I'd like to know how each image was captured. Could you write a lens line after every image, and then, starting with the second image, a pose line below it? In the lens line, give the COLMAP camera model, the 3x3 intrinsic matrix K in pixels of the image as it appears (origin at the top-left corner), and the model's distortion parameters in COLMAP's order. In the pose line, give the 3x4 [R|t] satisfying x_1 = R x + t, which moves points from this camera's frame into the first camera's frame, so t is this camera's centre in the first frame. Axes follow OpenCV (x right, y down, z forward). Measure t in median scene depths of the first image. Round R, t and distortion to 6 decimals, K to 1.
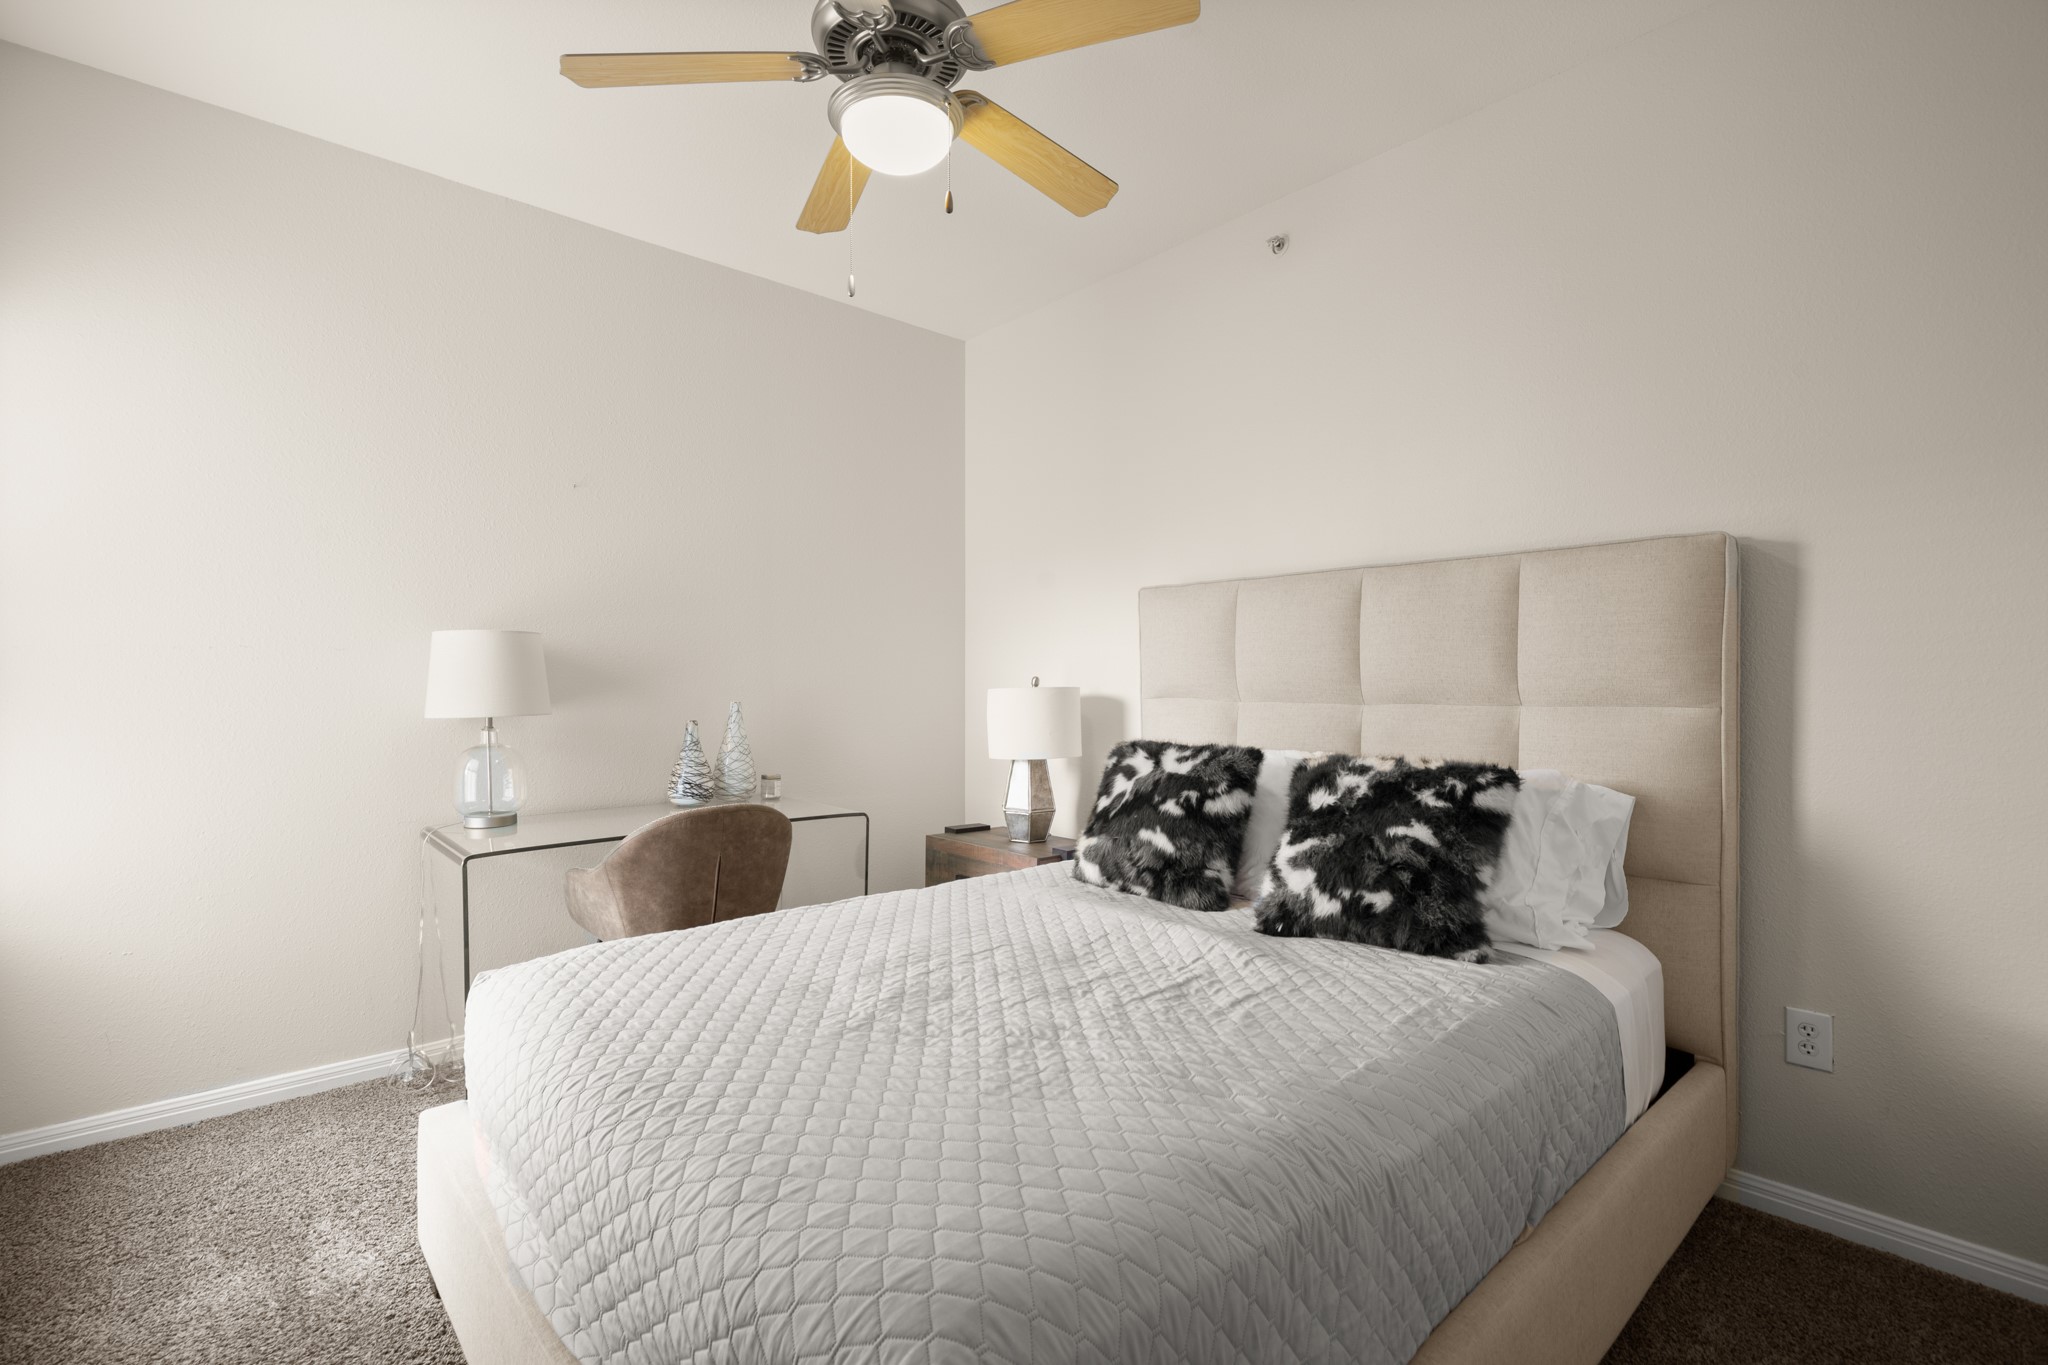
lens RADIAL K [[935.4, 0, 1023.9], [0, 935.4, 686.3], [0, 0, 1]] dist [0.001341, -0.000210]
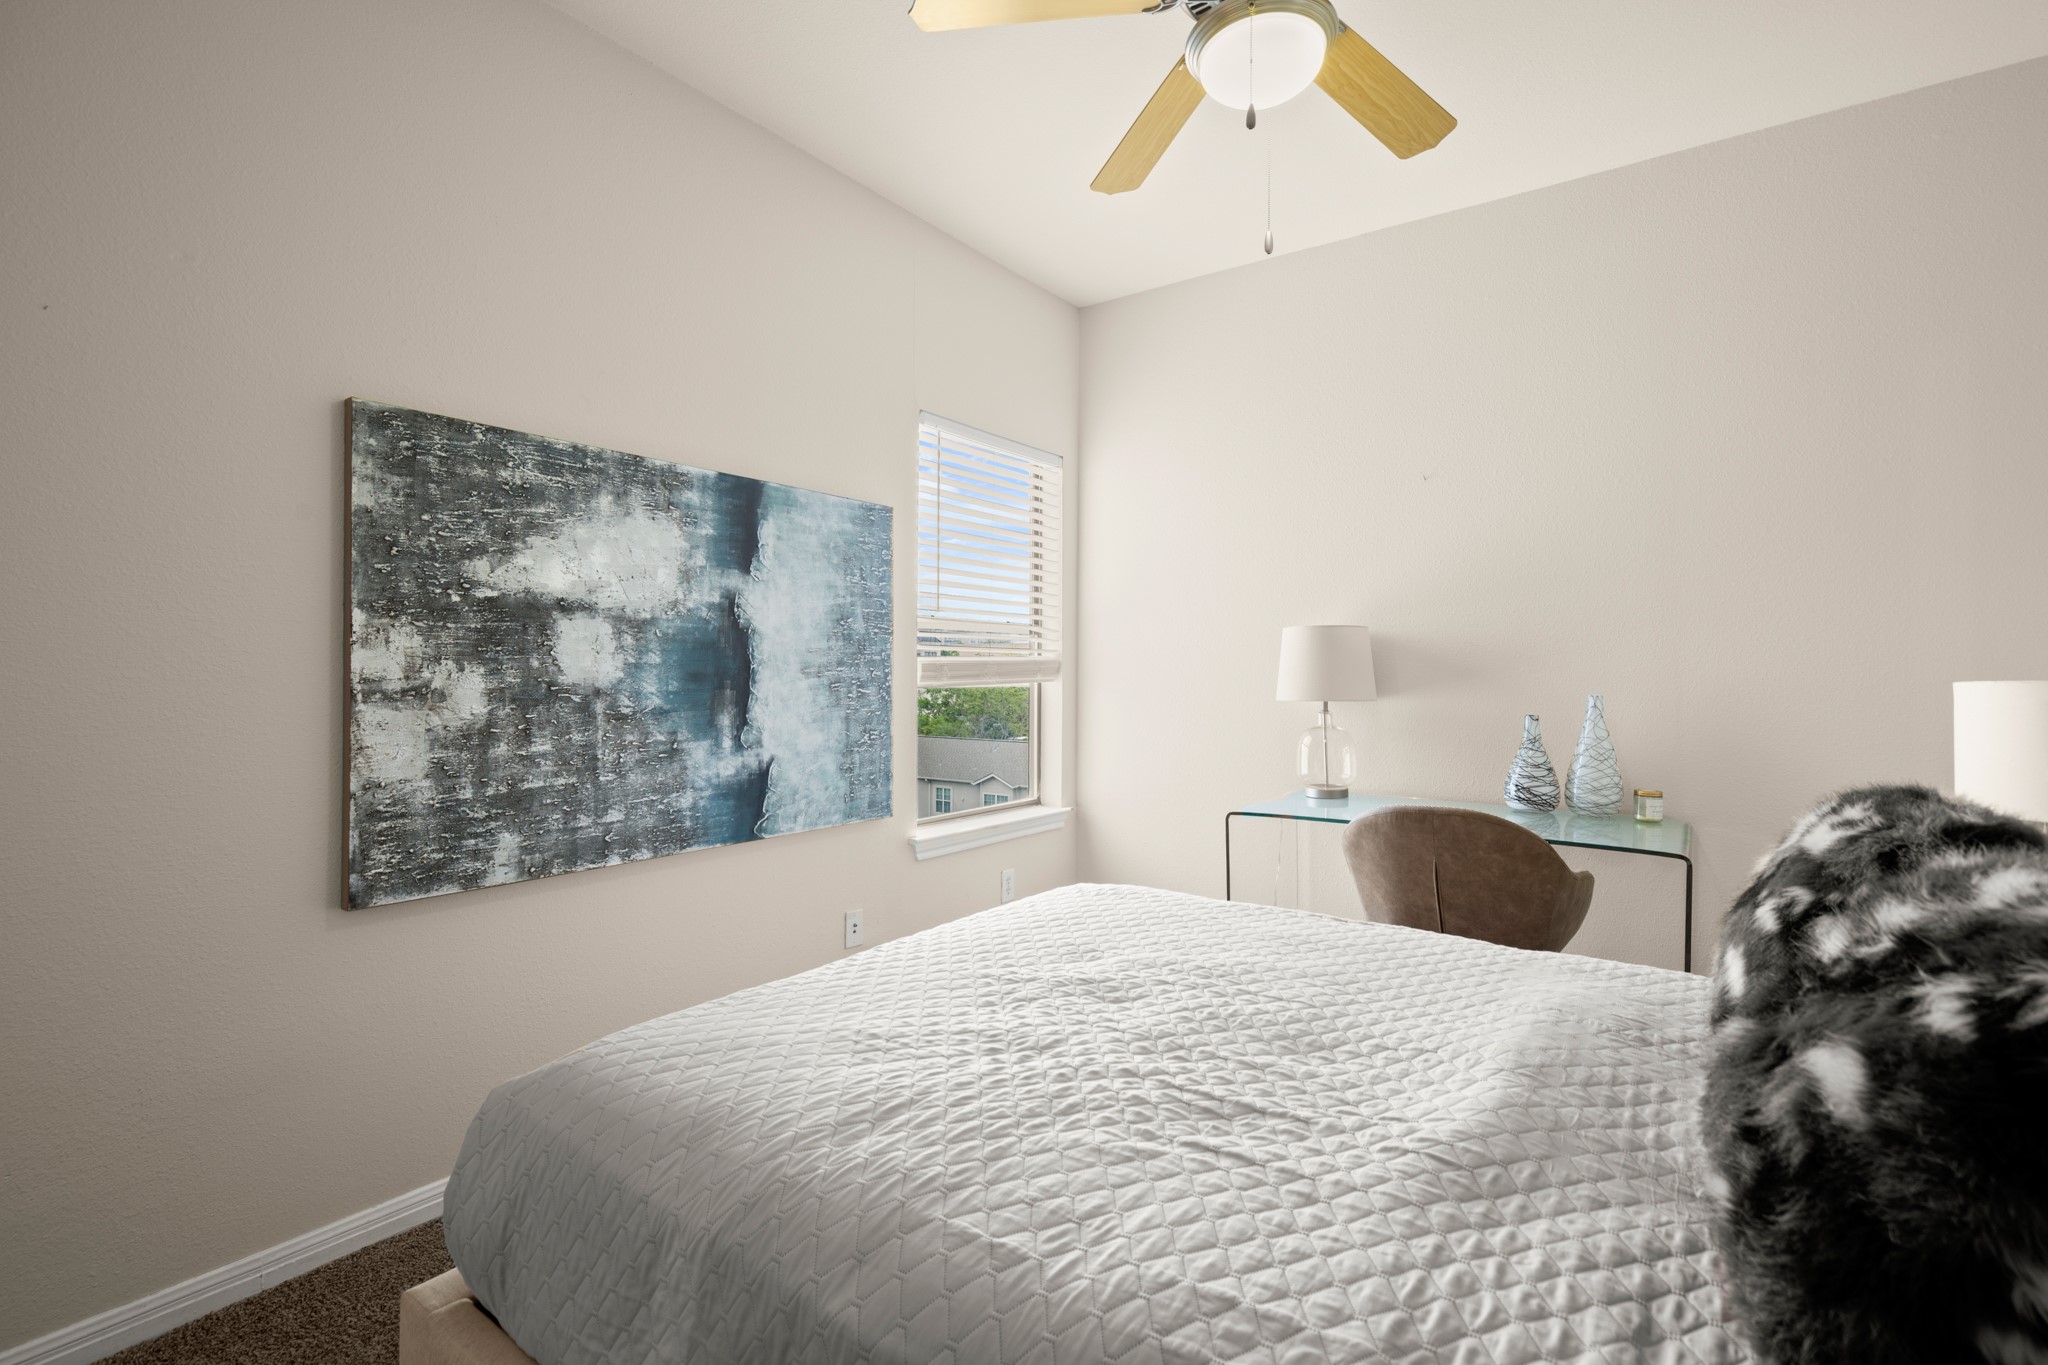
lens RADIAL K [[935.4, 0, 1023.5], [0, 935.4, 672.7], [0, 0, 1]] dist [0.001341, -0.000210]
pose [[0.212851, 0.001143, -0.977084, 0.733514], [-0.006712, 0.999977, -0.000293, 0.000143], [0.977062, 0.006620, 0.212853, 0.628383]]
